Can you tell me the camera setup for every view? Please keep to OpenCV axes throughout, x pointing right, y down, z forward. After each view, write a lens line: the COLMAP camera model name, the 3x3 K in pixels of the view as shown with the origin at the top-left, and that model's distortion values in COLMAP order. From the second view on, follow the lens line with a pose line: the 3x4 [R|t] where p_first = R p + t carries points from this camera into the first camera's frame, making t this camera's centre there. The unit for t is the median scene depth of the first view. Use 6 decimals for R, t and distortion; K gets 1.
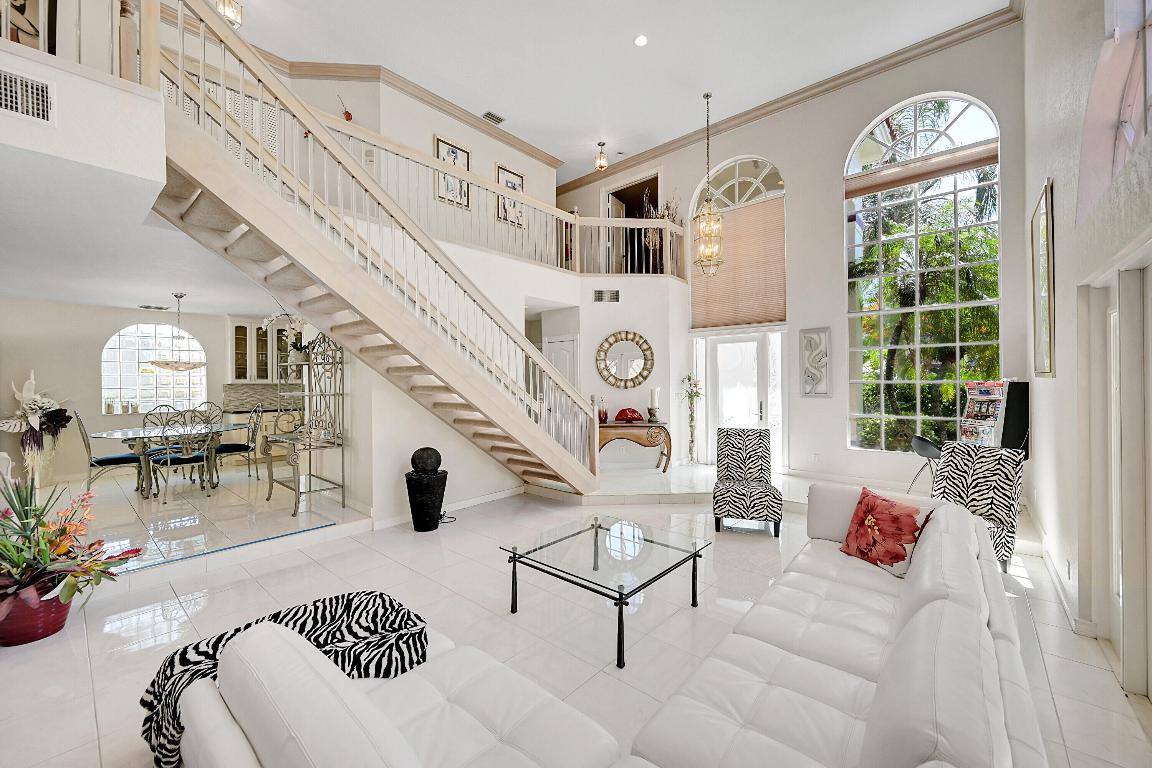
lens RADIAL K [[452.5, 0, 581.0], [0, 452.5, 382.3], [0, 0, 1]] dist [-0.000031, -0.000210]
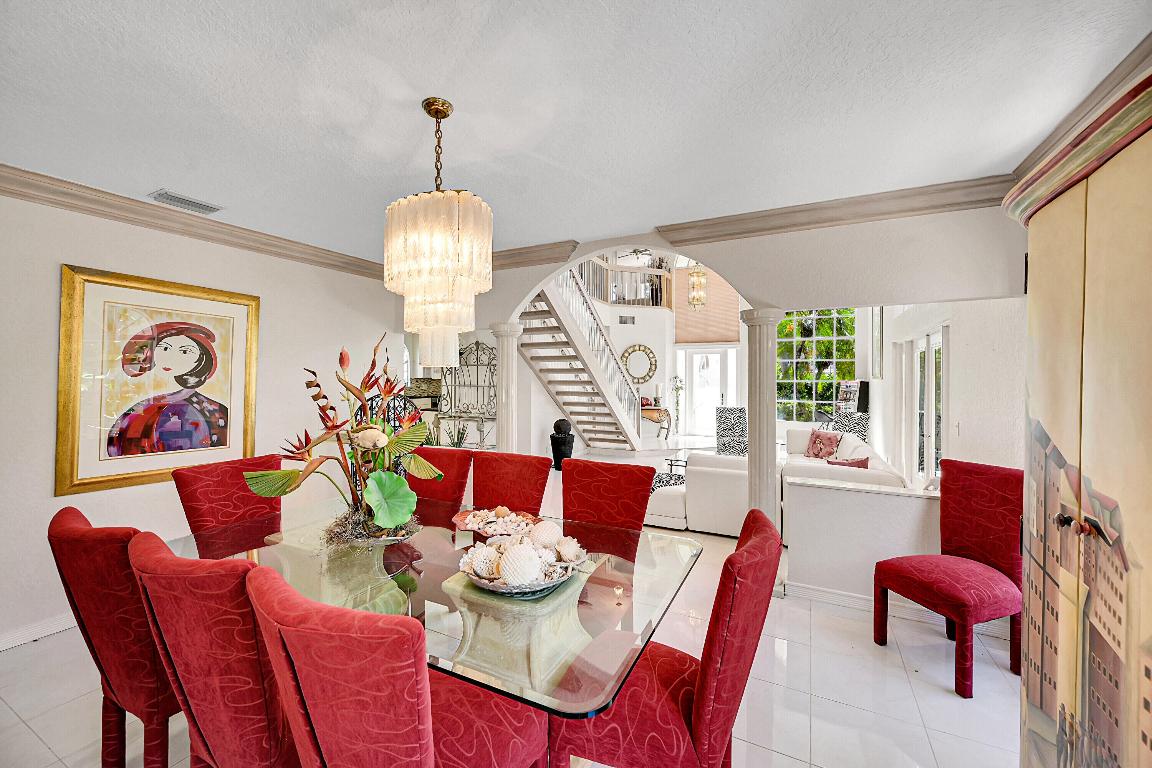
lens RADIAL K [[452.5, 0, 583.5], [0, 452.5, 380.2], [0, 0, 1]] dist [-0.000031, -0.000210]
pose [[0.968716, 0.009863, 0.247978, -0.446669], [-0.009762, 0.999951, -0.001638, 0.006237], [-0.247982, -0.000834, 0.968764, -0.380052]]
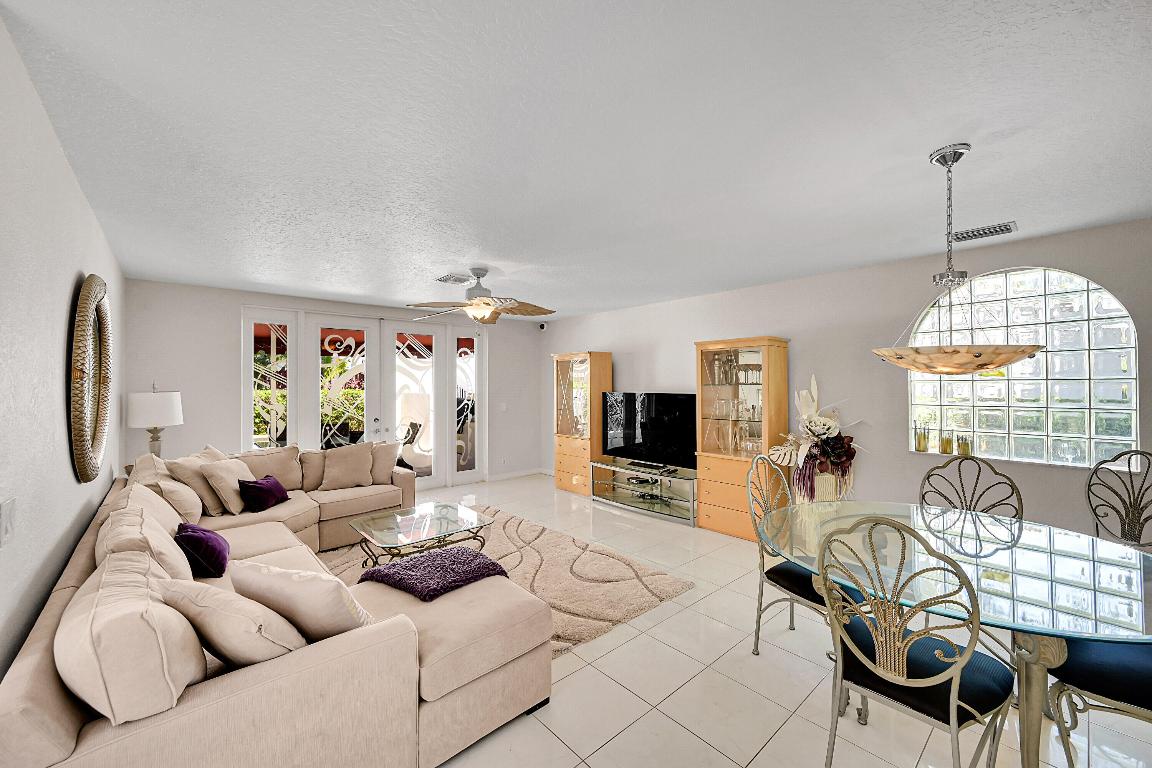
lens RADIAL K [[452.5, 0, 580.0], [0, 452.5, 378.0], [0, 0, 1]] dist [-0.000031, -0.000210]
pose [[-0.124816, -0.001532, -0.992179, -0.402083], [0.003799, 0.999991, -0.002022, -0.017605], [0.992173, -0.004022, -0.124809, 0.595654]]
